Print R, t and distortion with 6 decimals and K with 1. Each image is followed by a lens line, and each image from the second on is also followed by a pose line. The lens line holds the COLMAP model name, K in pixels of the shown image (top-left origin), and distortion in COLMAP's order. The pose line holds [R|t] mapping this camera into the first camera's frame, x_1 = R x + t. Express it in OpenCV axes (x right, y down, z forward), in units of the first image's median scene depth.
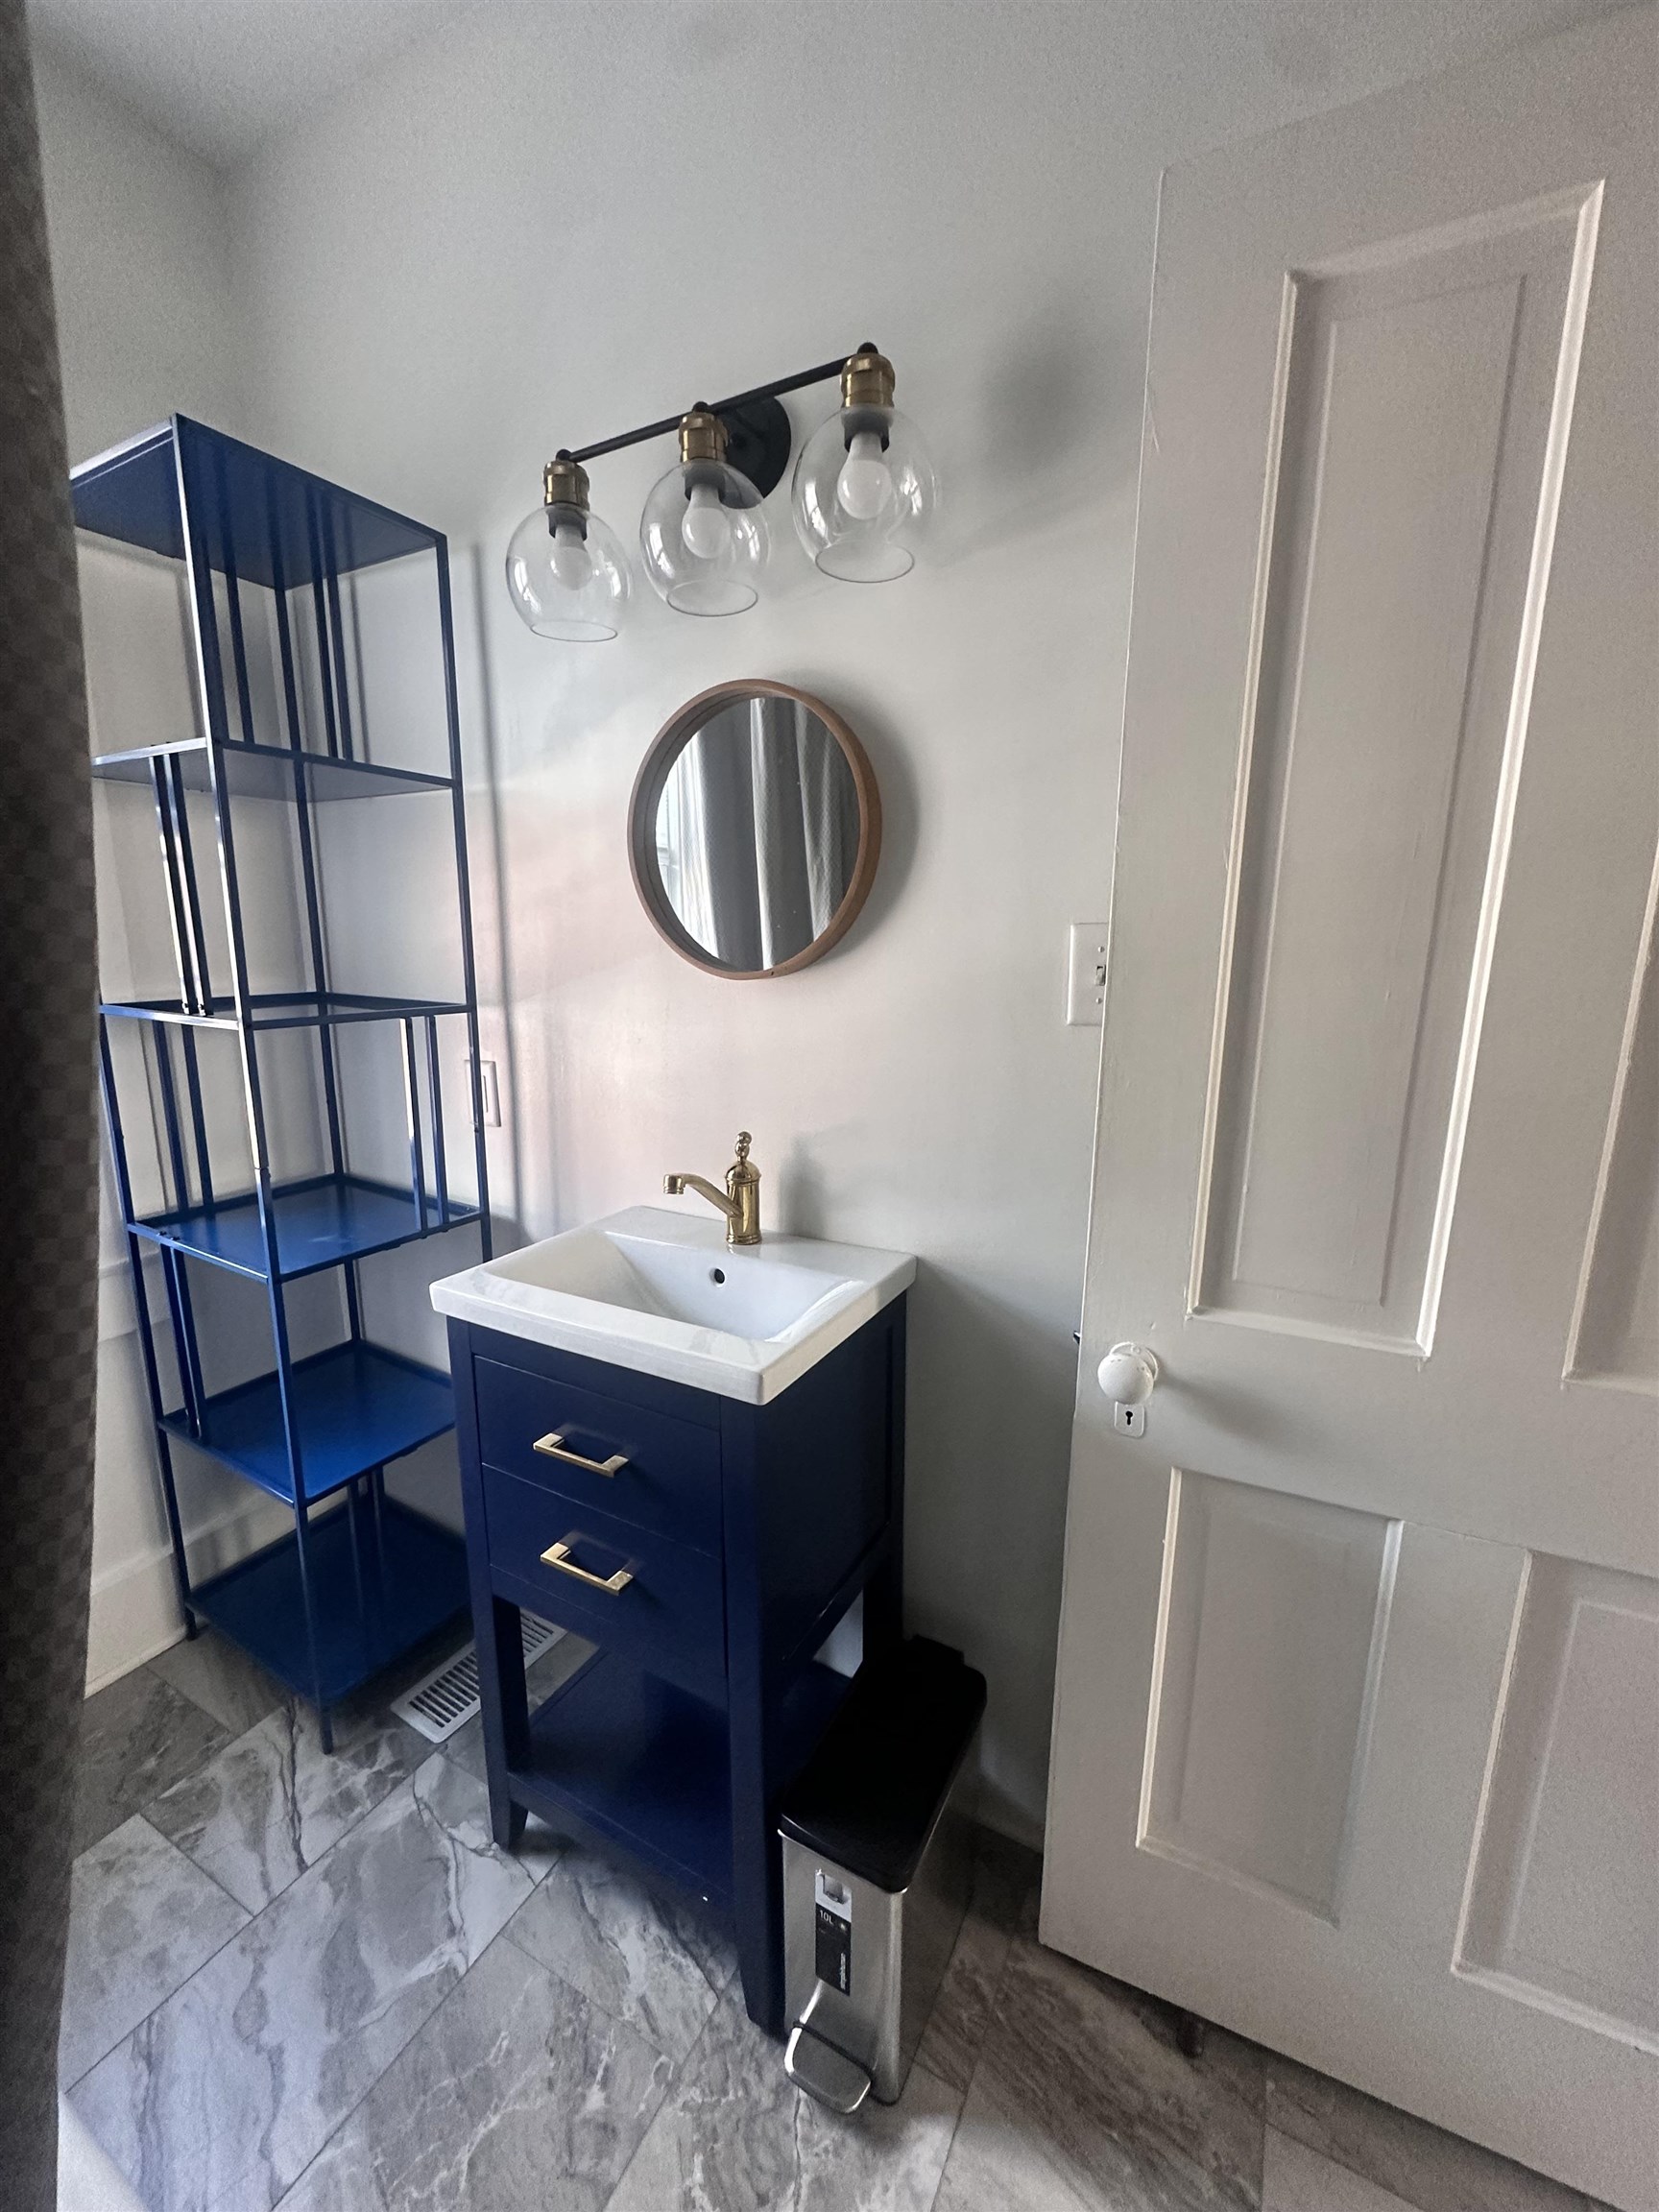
lens RADIAL K [[887.7, 0, 829.5], [0, 887.7, 1106.0], [0, 0, 1]] dist [0.000557, 0.000375]
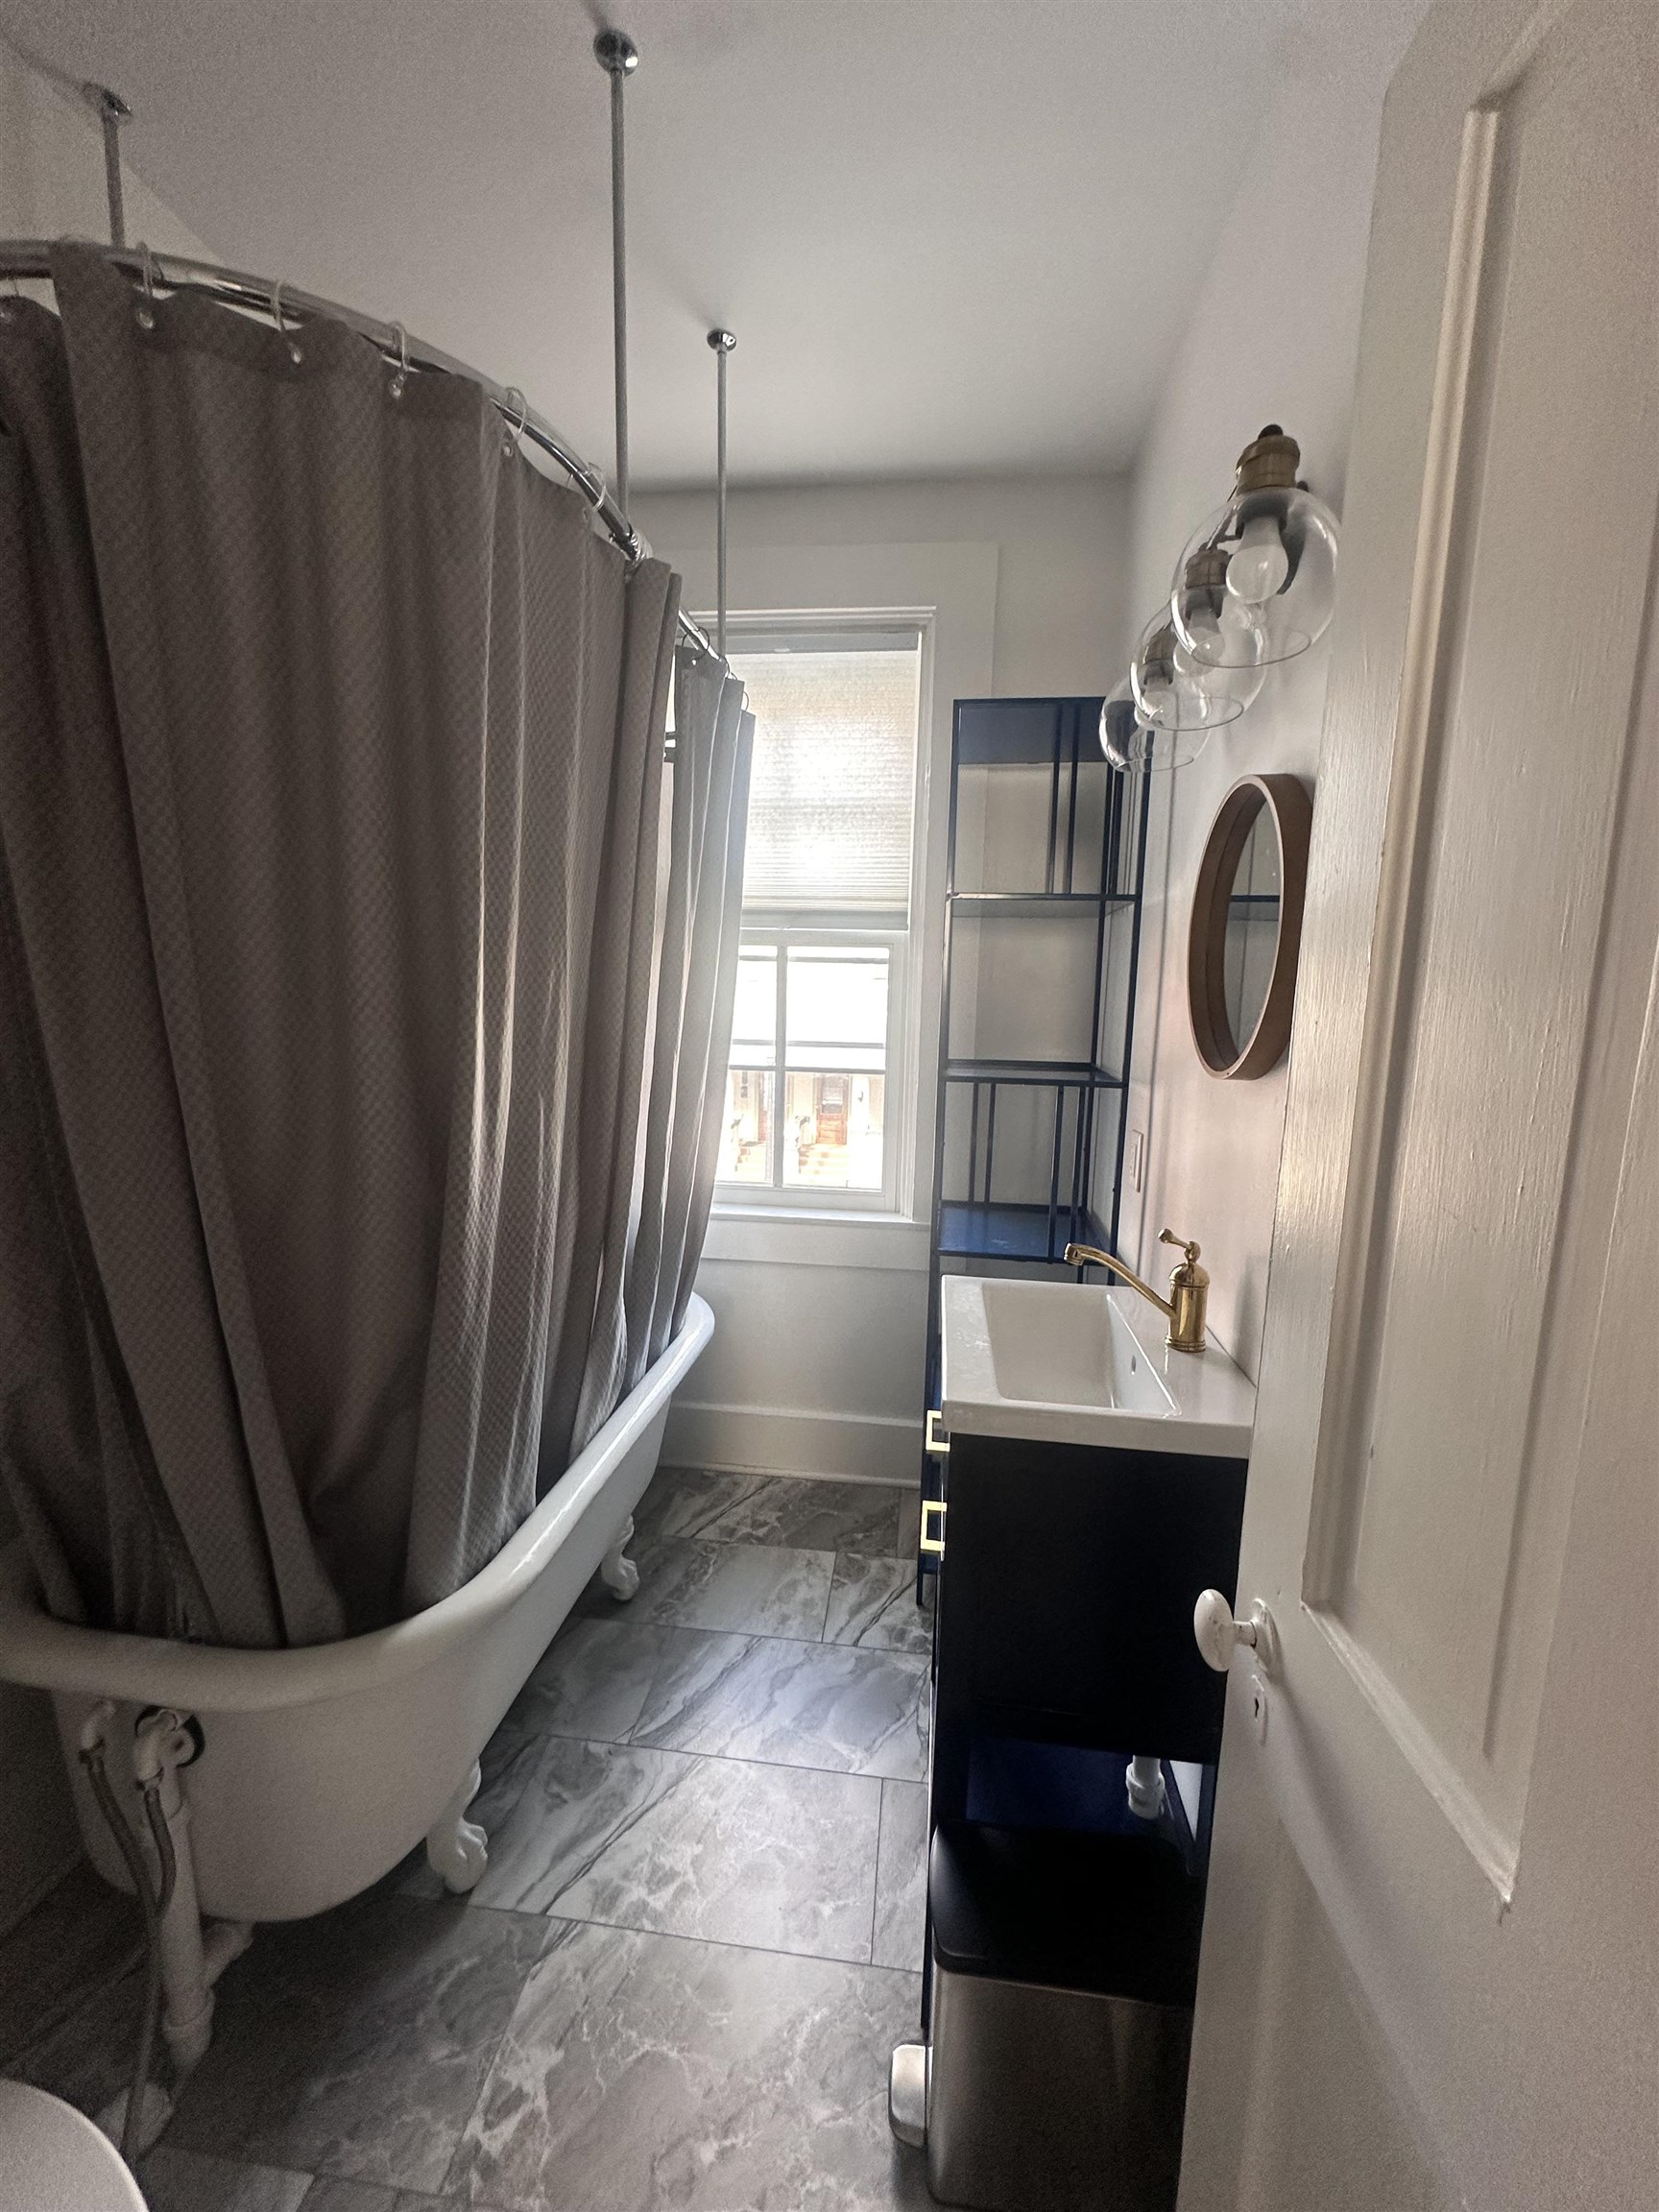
lens RADIAL K [[887.7, 0, 829.5], [0, 887.7, 1106.0], [0, 0, 1]] dist [0.000557, 0.000375]
pose [[0.366348, 0.118854, -0.922856, 0.623650], [-0.200491, 0.978594, 0.046443, -0.070762], [0.908621, 0.168010, 0.382335, 0.243671]]
